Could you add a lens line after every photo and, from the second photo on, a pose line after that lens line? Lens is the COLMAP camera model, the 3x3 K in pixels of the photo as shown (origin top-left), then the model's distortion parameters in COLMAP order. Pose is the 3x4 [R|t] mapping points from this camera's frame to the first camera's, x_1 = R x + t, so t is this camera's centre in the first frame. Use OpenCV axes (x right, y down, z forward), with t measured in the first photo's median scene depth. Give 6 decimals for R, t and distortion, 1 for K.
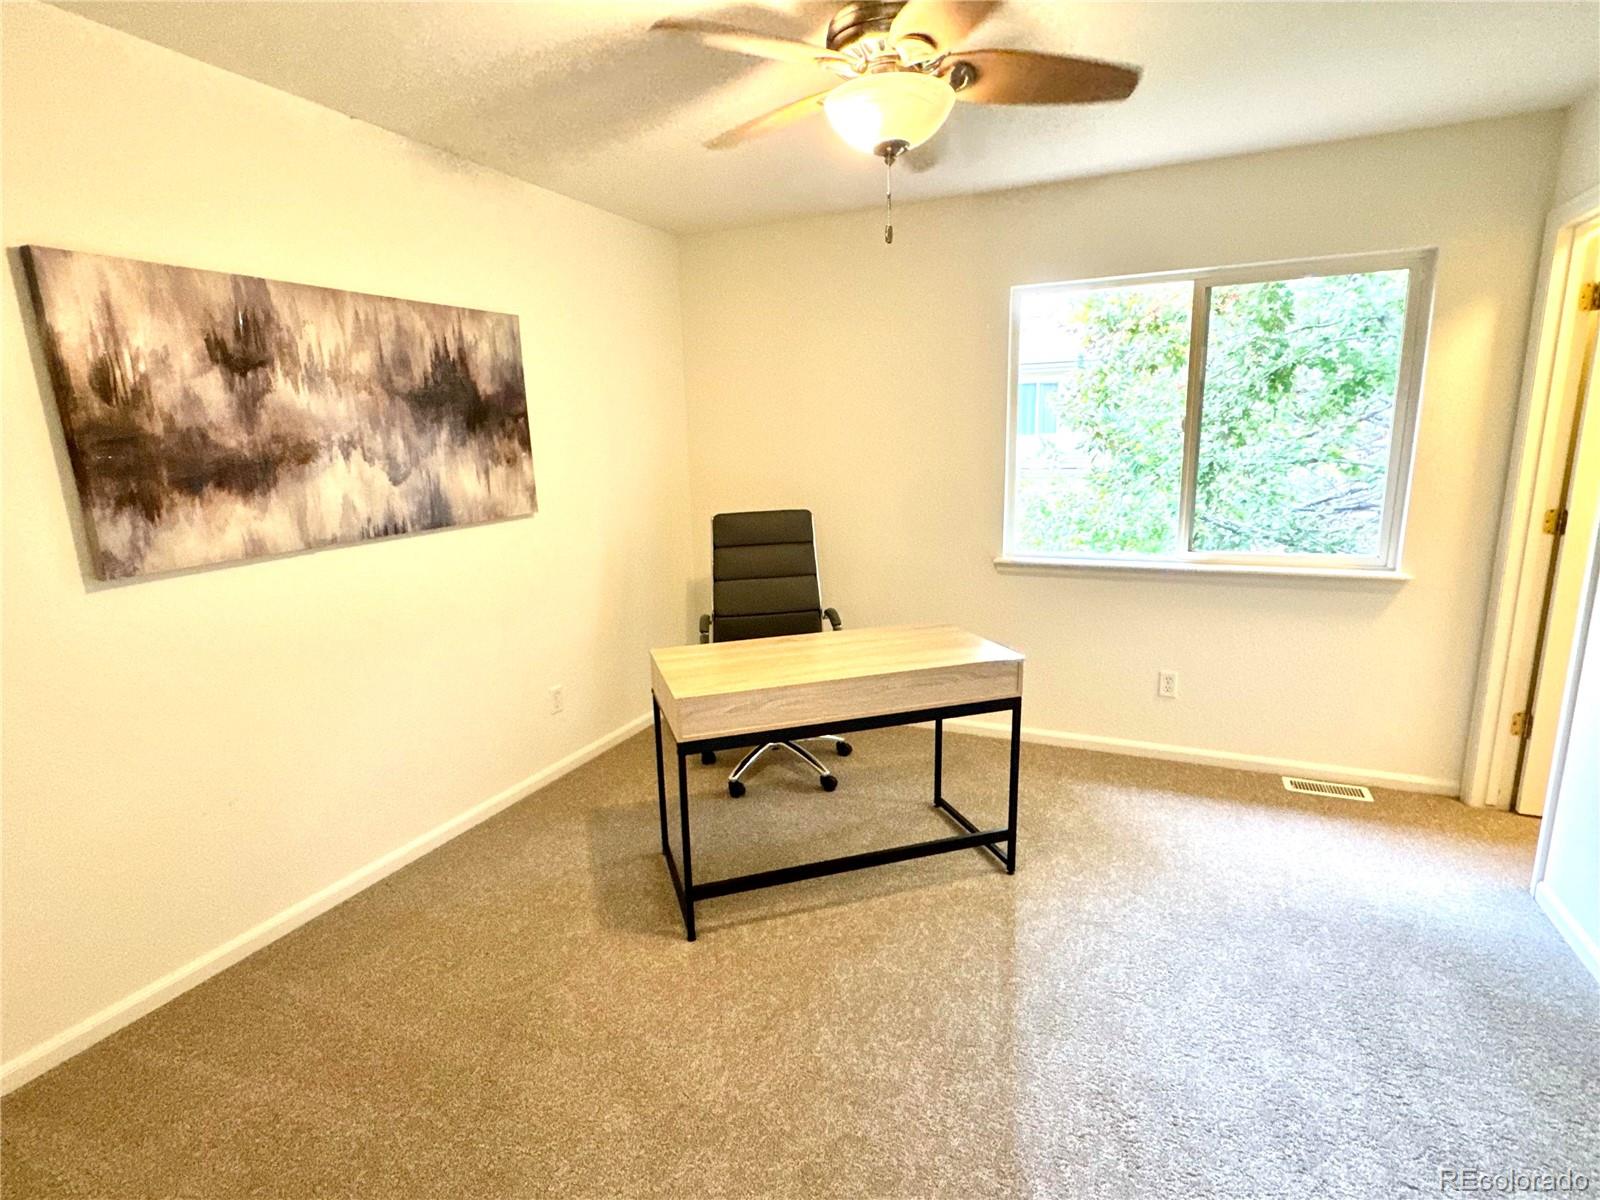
lens RADIAL K [[805.2, 0, 796.1], [0, 805.2, 597.4], [0, 0, 1]] dist [-0.001837, -0.001147]
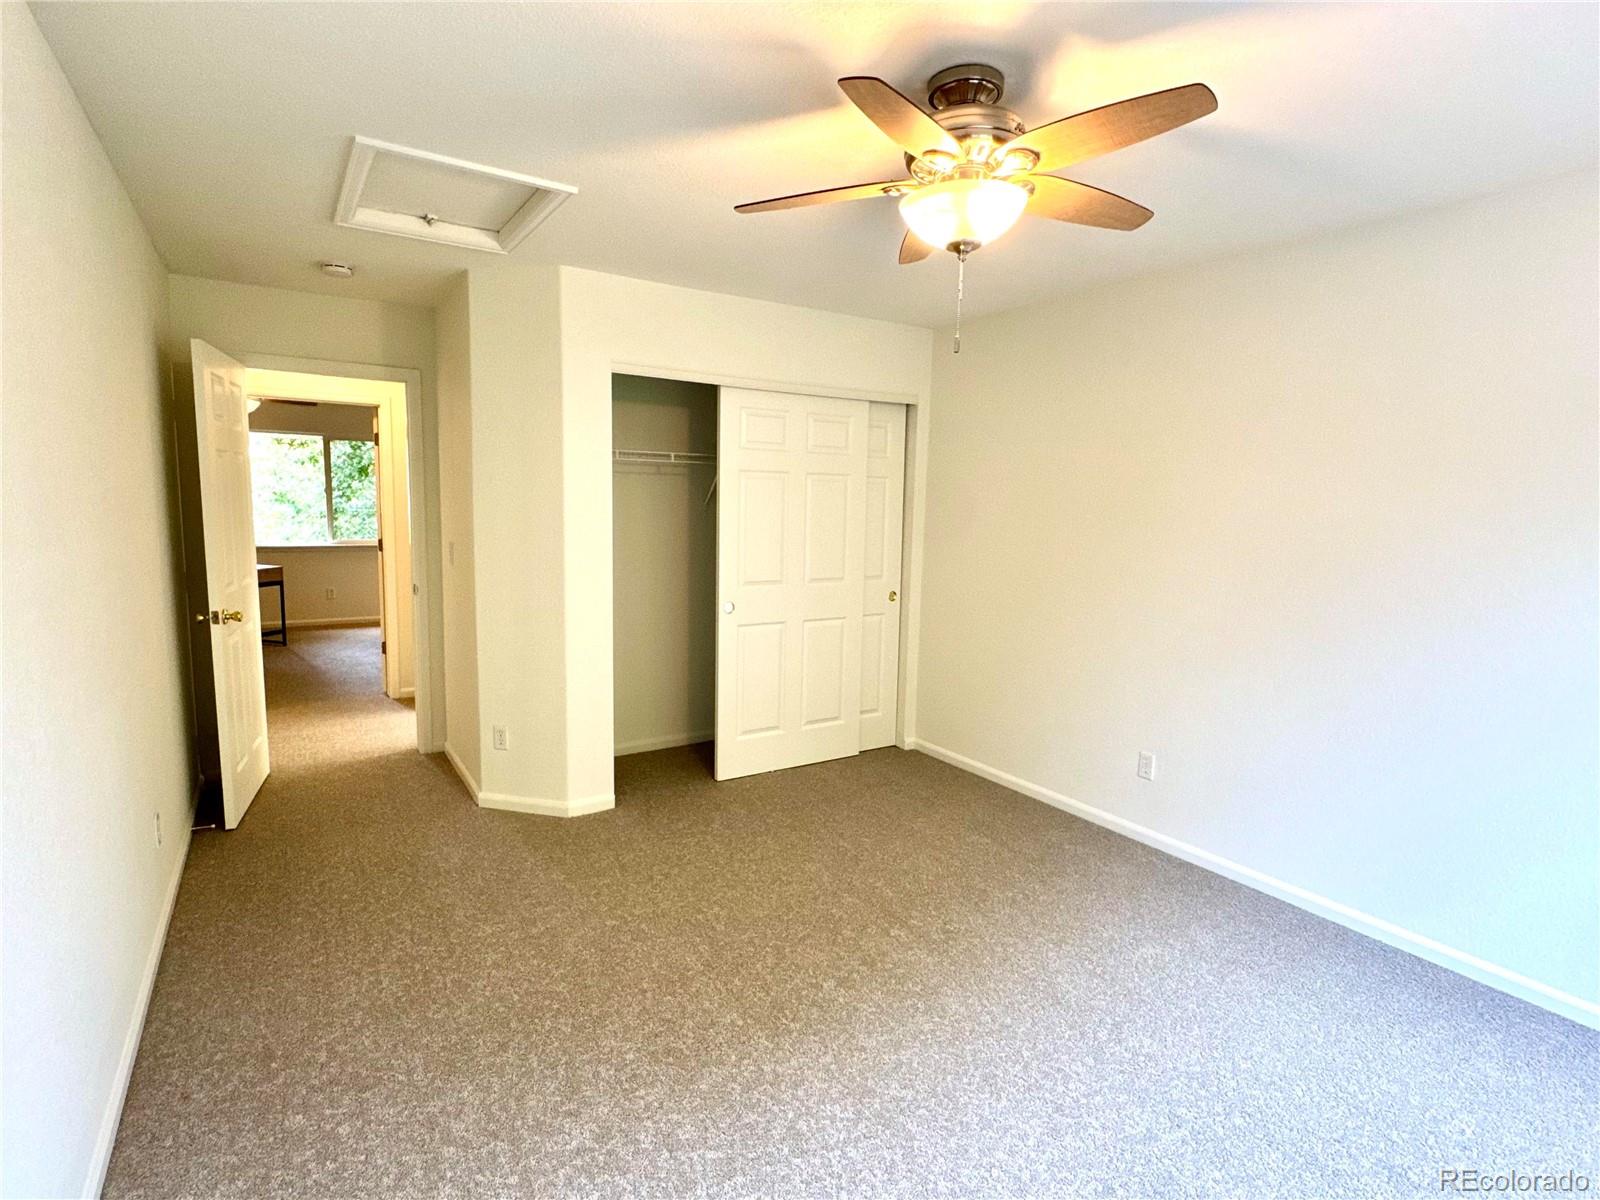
lens RADIAL K [[805.2, 0, 797.1], [0, 805.2, 599.9], [0, 0, 1]] dist [-0.001837, -0.001147]
pose [[0.541972, -0.072069, 0.837301, -0.667213], [0.137585, 0.990483, -0.003802, 0.266752], [-0.829058, 0.117260, 0.546729, -1.228501]]
